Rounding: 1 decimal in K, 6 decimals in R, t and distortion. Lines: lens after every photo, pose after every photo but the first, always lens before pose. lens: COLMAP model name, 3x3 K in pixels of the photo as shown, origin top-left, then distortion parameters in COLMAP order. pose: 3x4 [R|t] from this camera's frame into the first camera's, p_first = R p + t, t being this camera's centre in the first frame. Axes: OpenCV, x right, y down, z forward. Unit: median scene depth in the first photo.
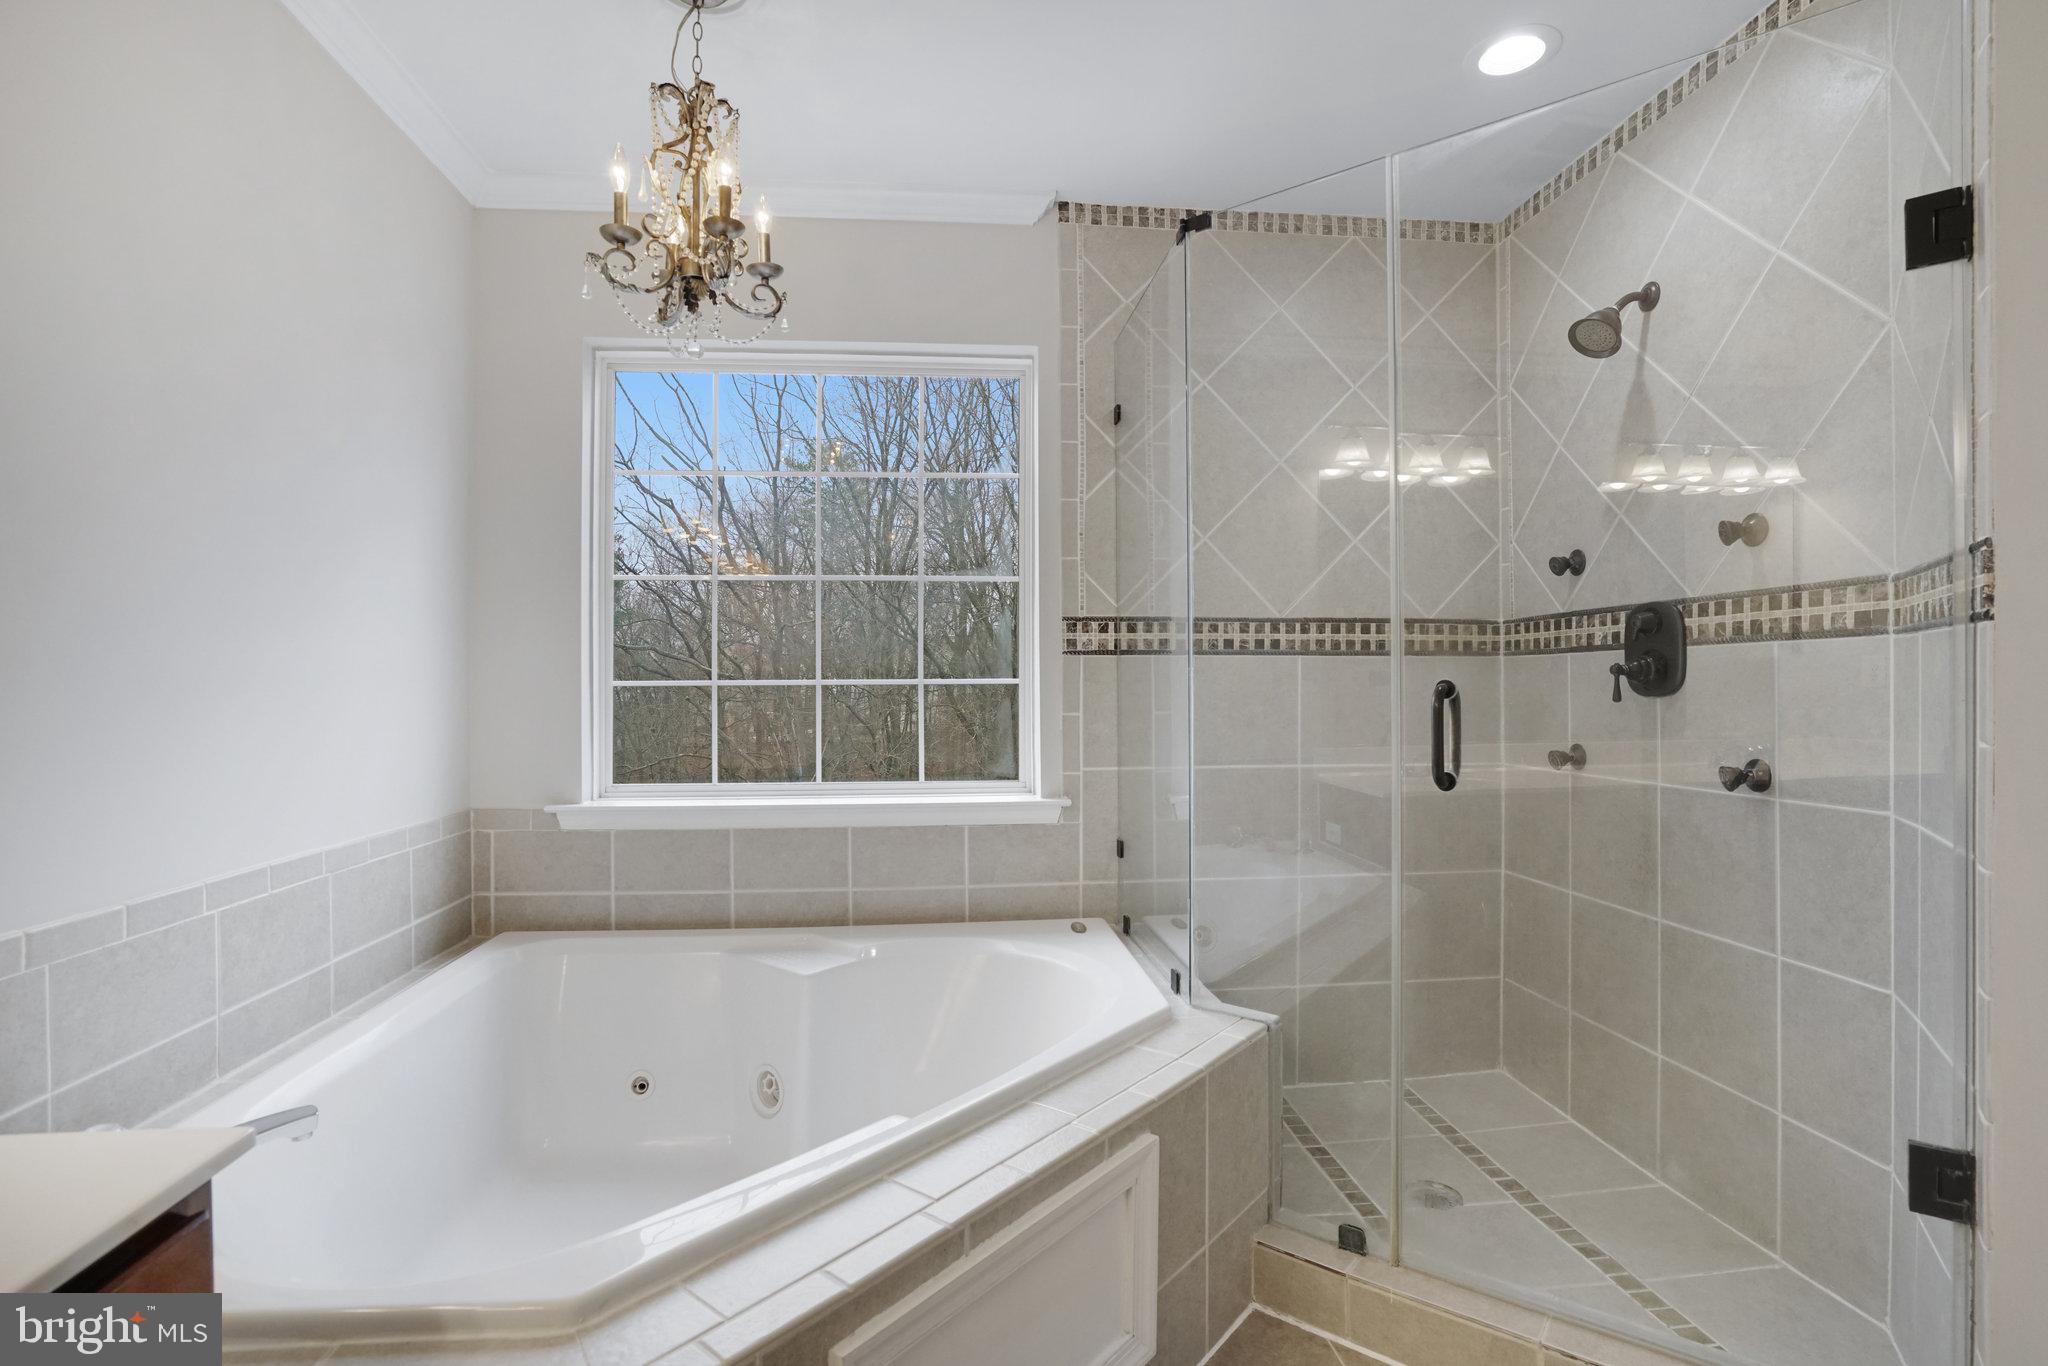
lens RADIAL K [[966.9, 0, 1022.2], [0, 966.9, 701.1], [0, 0, 1]] dist [-0.132649, 0.000018]
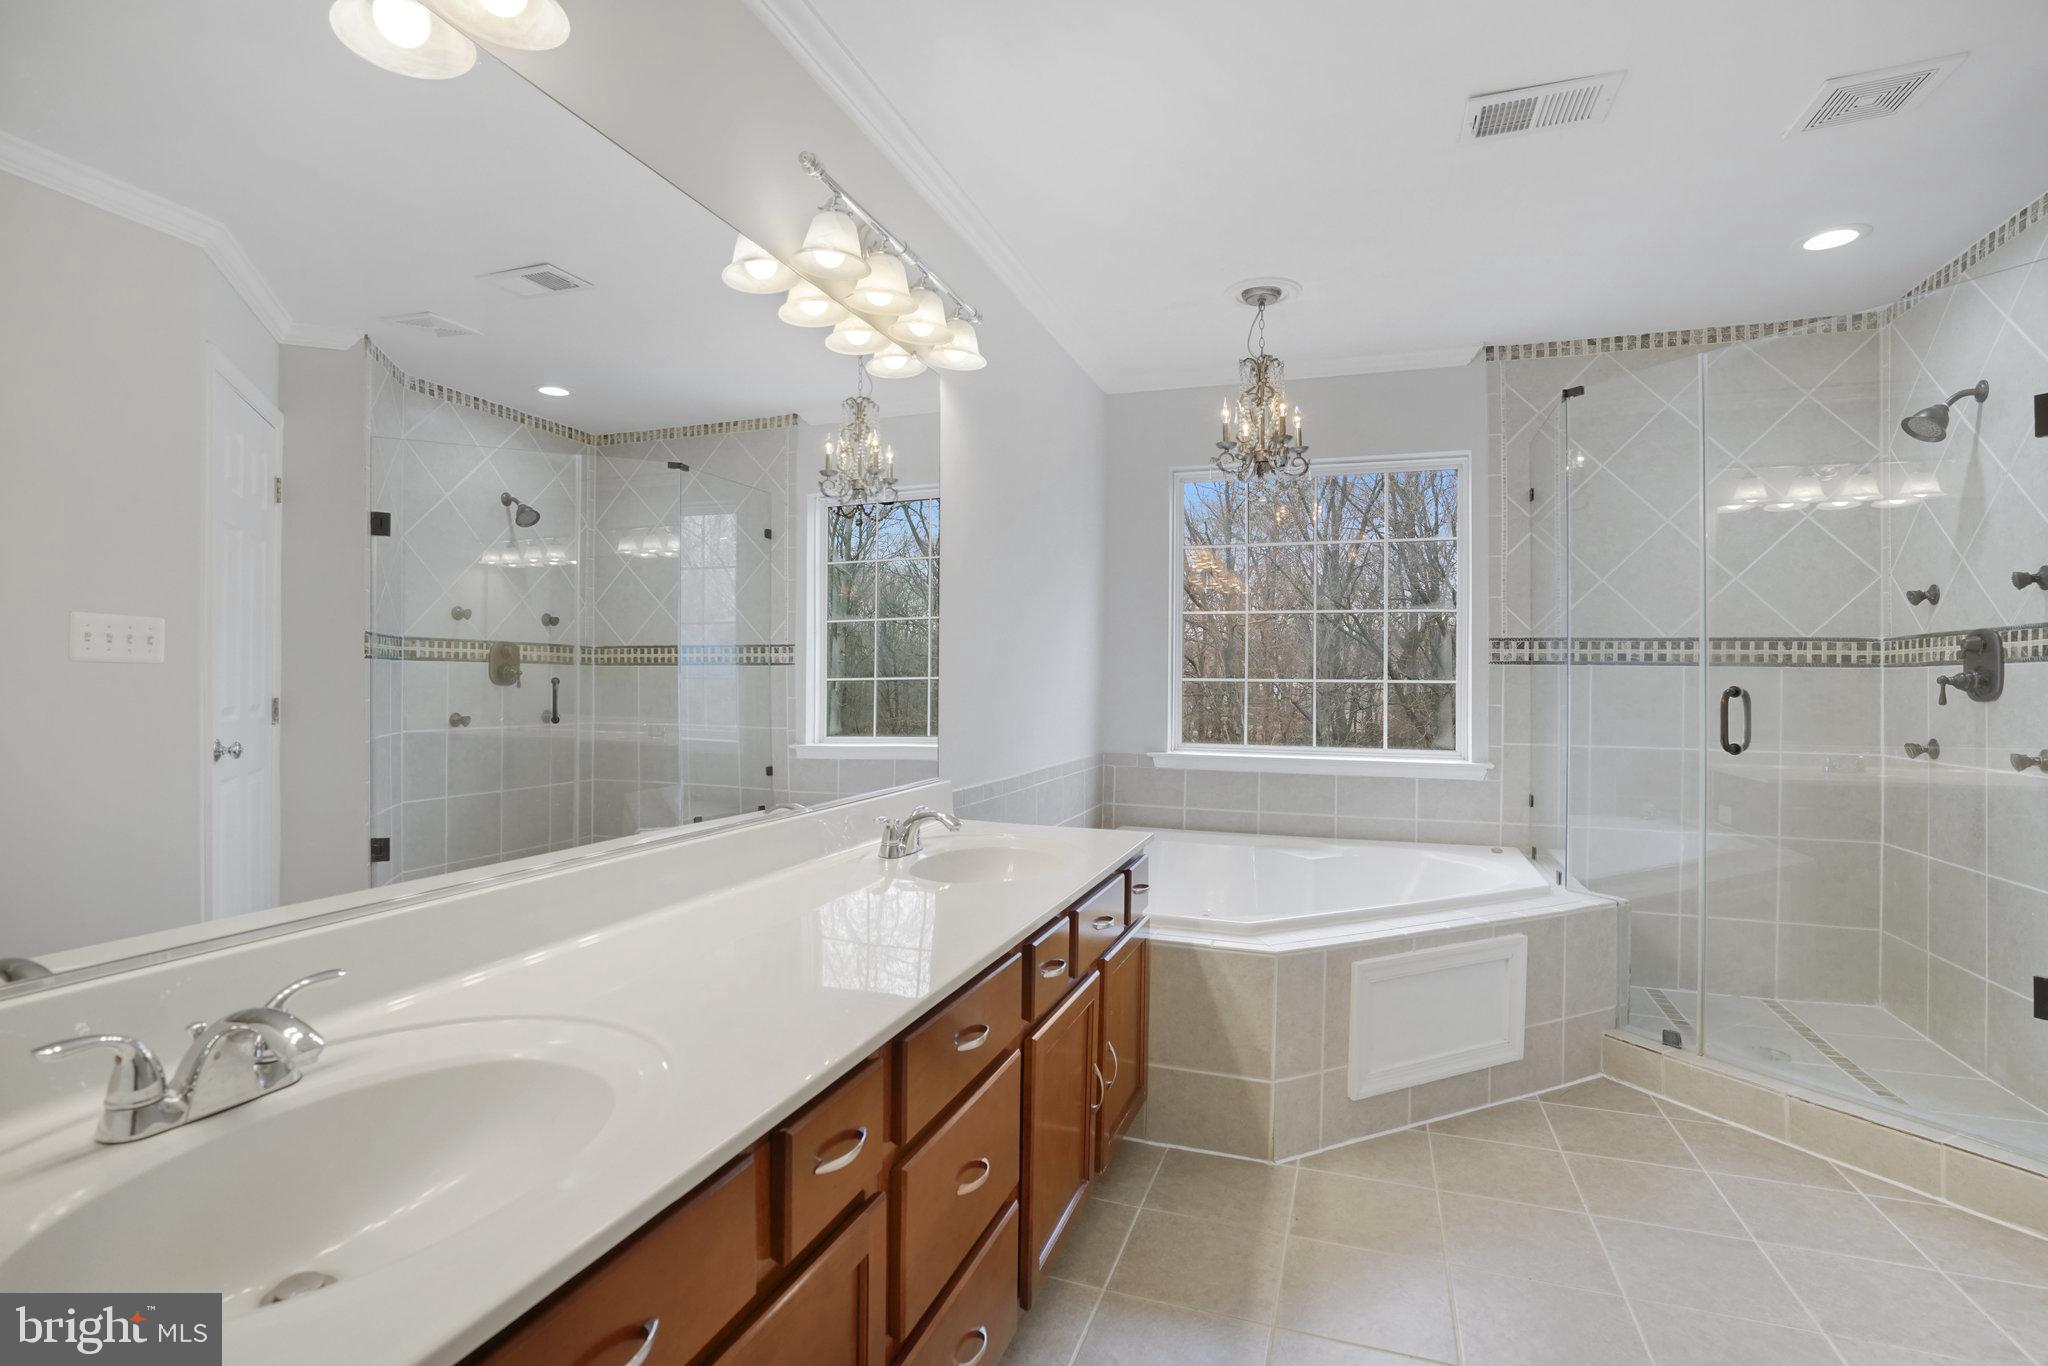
lens RADIAL K [[1000.5, 0, 1025.3], [0, 1000.5, 651.1], [0, 0, 1]] dist [-0.052545, 0.036934]
pose [[0.907912, 0.004552, -0.419137, 0.035120], [-0.023921, 0.998874, -0.040968, 0.010294], [0.418478, 0.047221, 0.906998, -0.668287]]
